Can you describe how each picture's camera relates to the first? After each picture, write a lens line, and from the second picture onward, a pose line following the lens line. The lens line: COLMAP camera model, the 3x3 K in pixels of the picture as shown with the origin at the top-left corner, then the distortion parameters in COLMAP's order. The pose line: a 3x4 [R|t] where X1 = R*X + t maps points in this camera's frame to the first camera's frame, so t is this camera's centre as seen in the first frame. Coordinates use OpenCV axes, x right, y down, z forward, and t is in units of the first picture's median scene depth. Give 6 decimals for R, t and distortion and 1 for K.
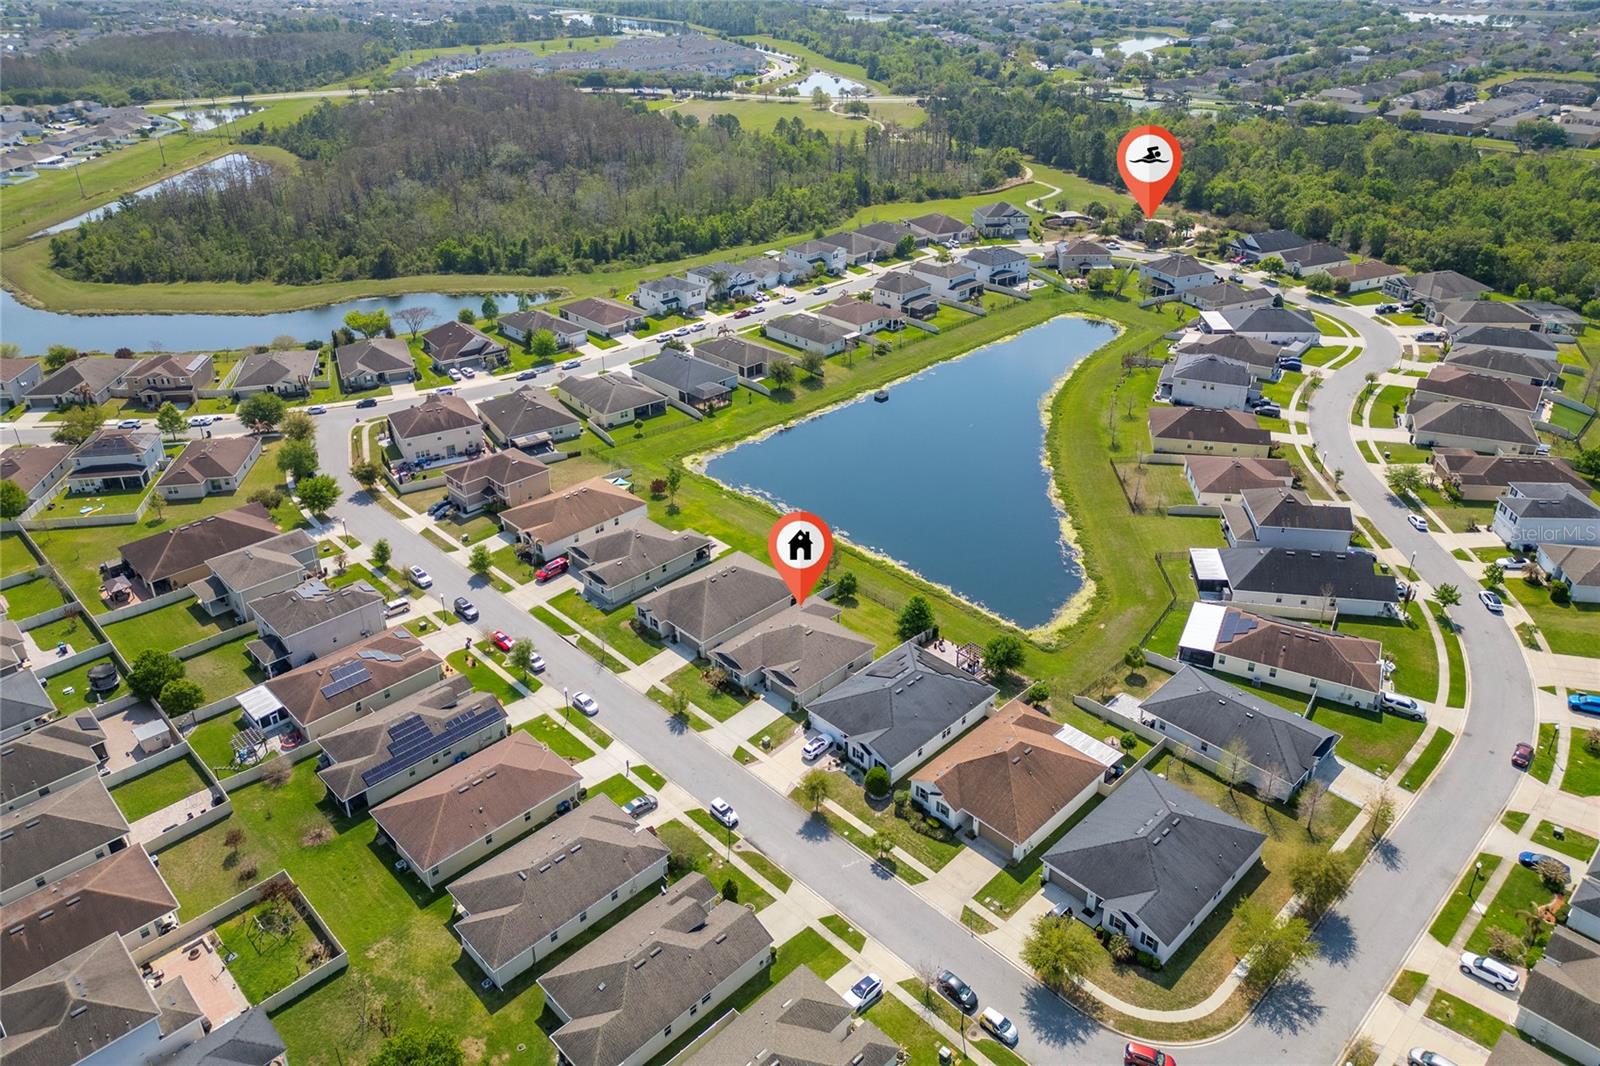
lens RADIAL K [[1115.4, 0, 805.4], [0, 1115.4, 499.8], [0, 0, 1]] dist [0.074469, -0.070051]
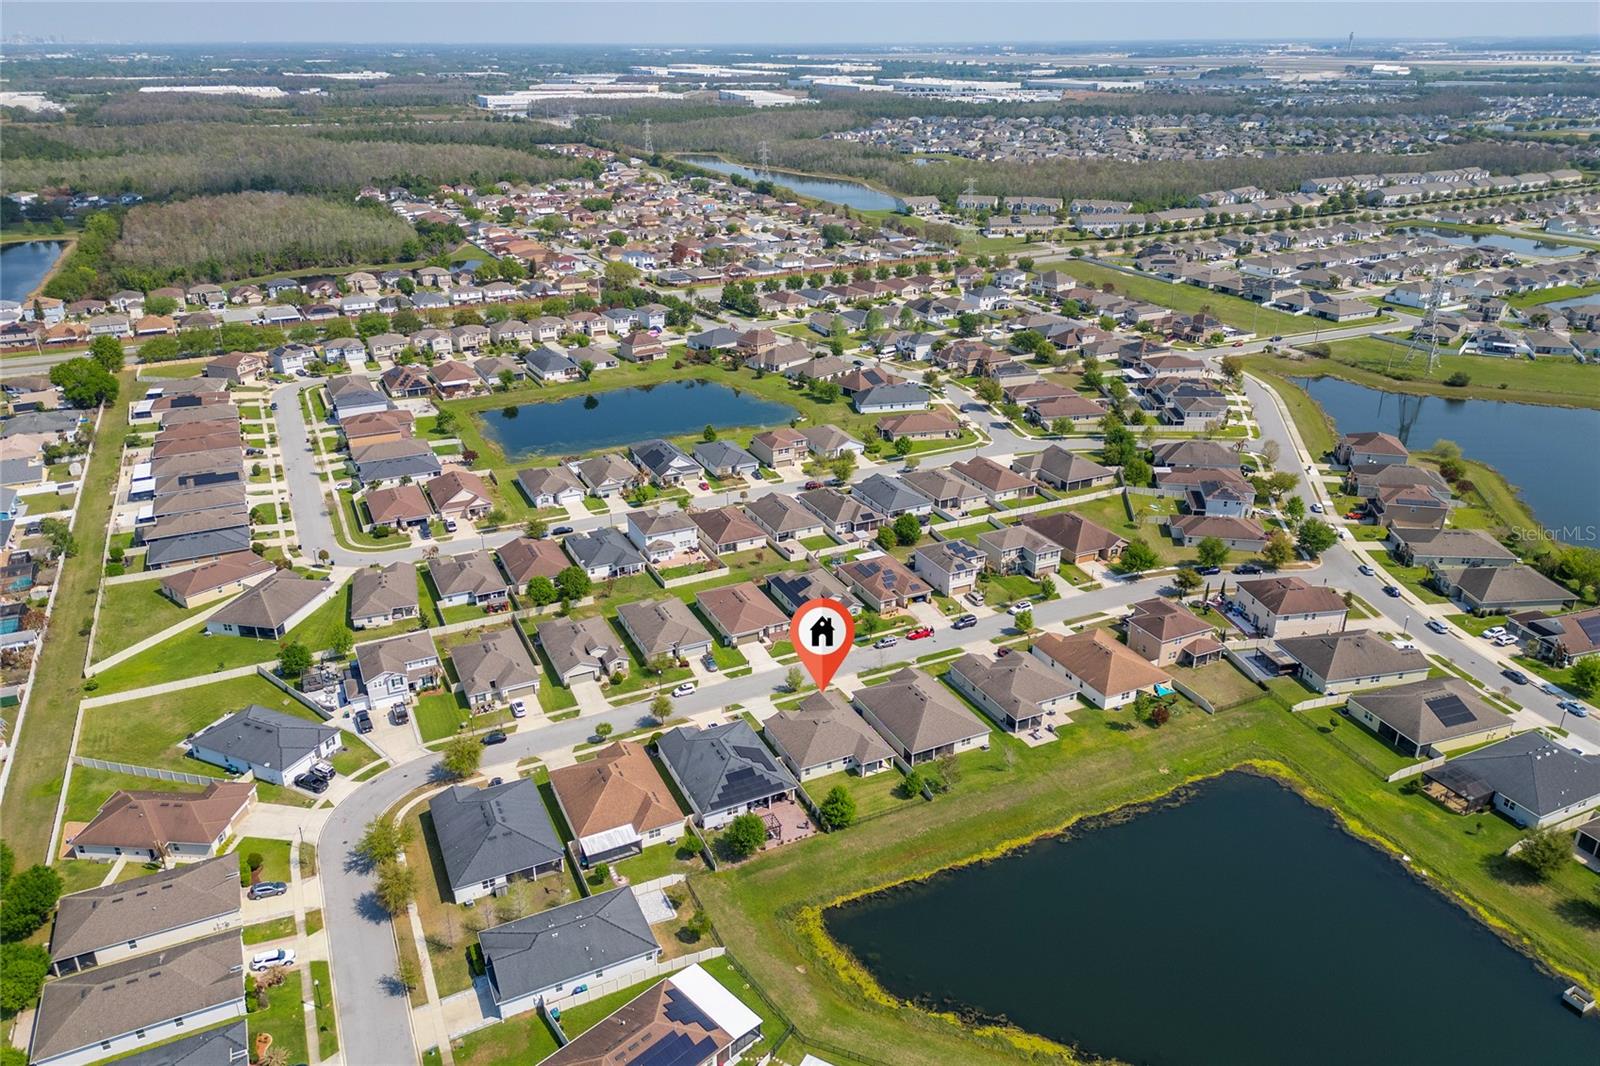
lens RADIAL K [[1119.0, 0, 808.7], [0, 1119.0, 523.5], [0, 0, 1]] dist [0.068749, -0.067824]
pose [[-0.322709, 0.382907, -0.865587, 0.888476], [-0.429726, 0.755554, 0.494443, -0.582952], [0.843323, 0.531527, -0.079279, 0.895886]]
